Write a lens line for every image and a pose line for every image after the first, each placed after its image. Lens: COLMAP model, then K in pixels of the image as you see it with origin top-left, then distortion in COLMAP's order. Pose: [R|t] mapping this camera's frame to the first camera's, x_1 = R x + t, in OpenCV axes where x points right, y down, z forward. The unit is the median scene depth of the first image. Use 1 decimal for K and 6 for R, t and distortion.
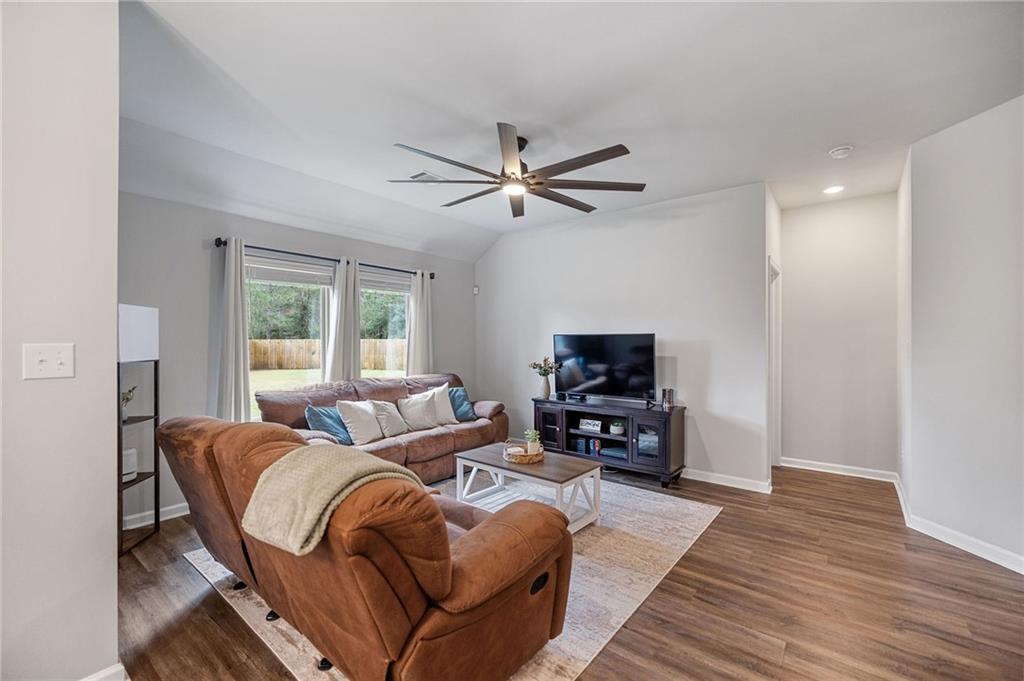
lens RADIAL K [[435.0, 0, 513.4], [0, 435.0, 345.7], [0, 0, 1]] dist [0.001061, 0.000219]
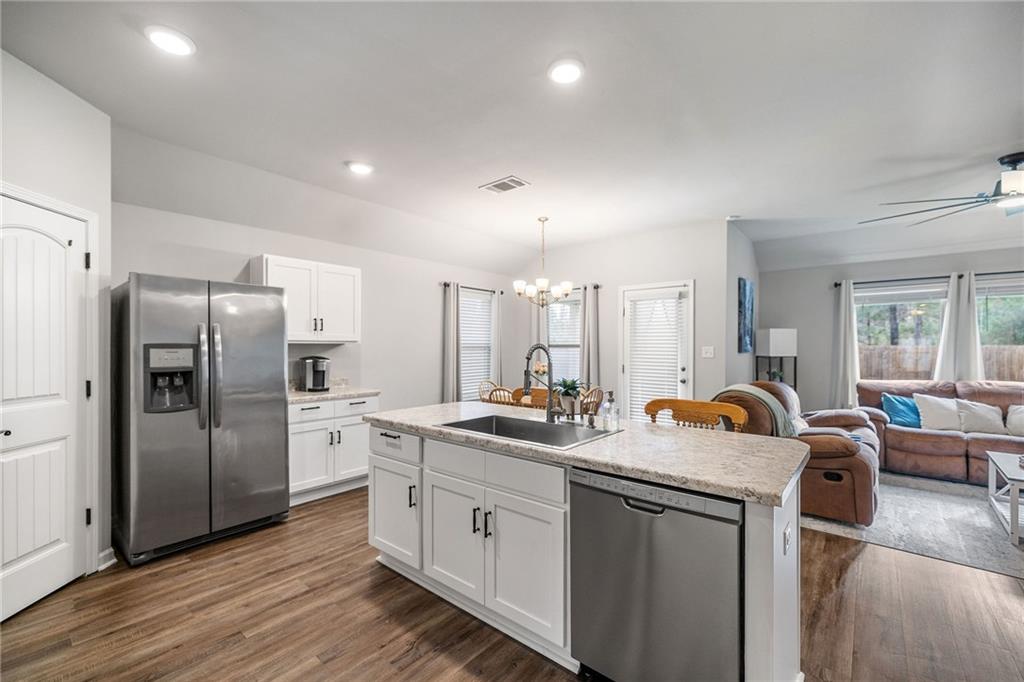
lens RADIAL K [[435.0, 0, 513.4], [0, 435.0, 346.2], [0, 0, 1]] dist [0.001061, 0.000219]
pose [[-0.003168, 0.003760, -0.999988, 0.936040], [-0.012337, 0.999917, 0.003799, -0.002451], [0.999919, 0.012349, -0.003121, -0.184804]]
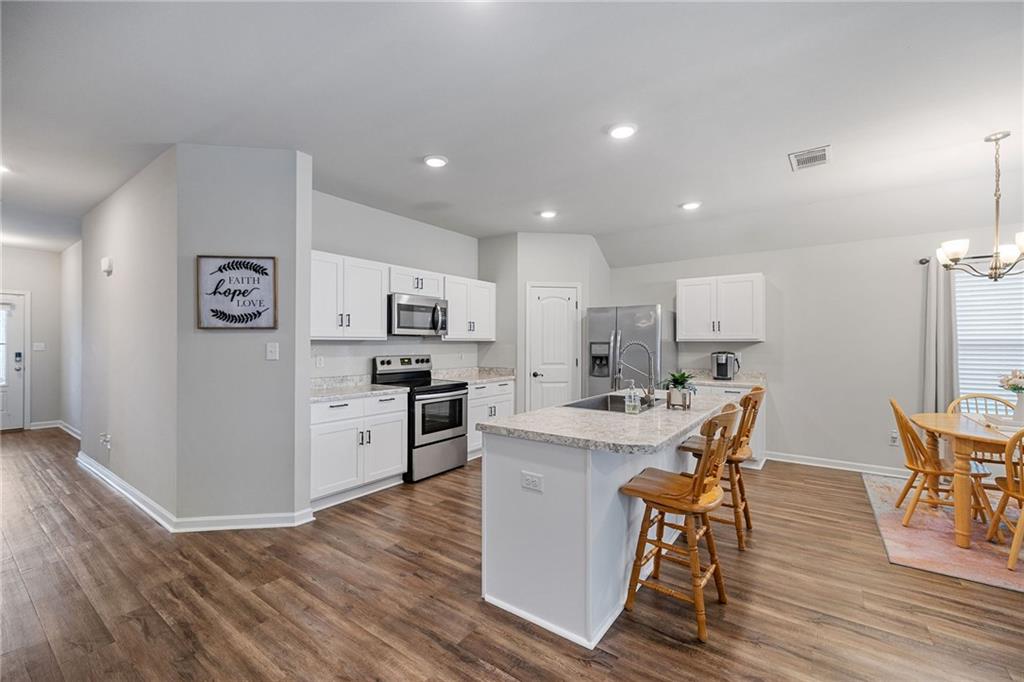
lens RADIAL K [[427.2, 0, 509.7], [0, 427.2, 340.2], [0, 0, 1]] dist [-0.001492, 0.000216]
pose [[-0.998545, -0.000341, -0.053924, 0.552534], [-0.000558, 0.999992, 0.004009, -0.008235], [0.053922, 0.004033, -0.998537, 0.669318]]
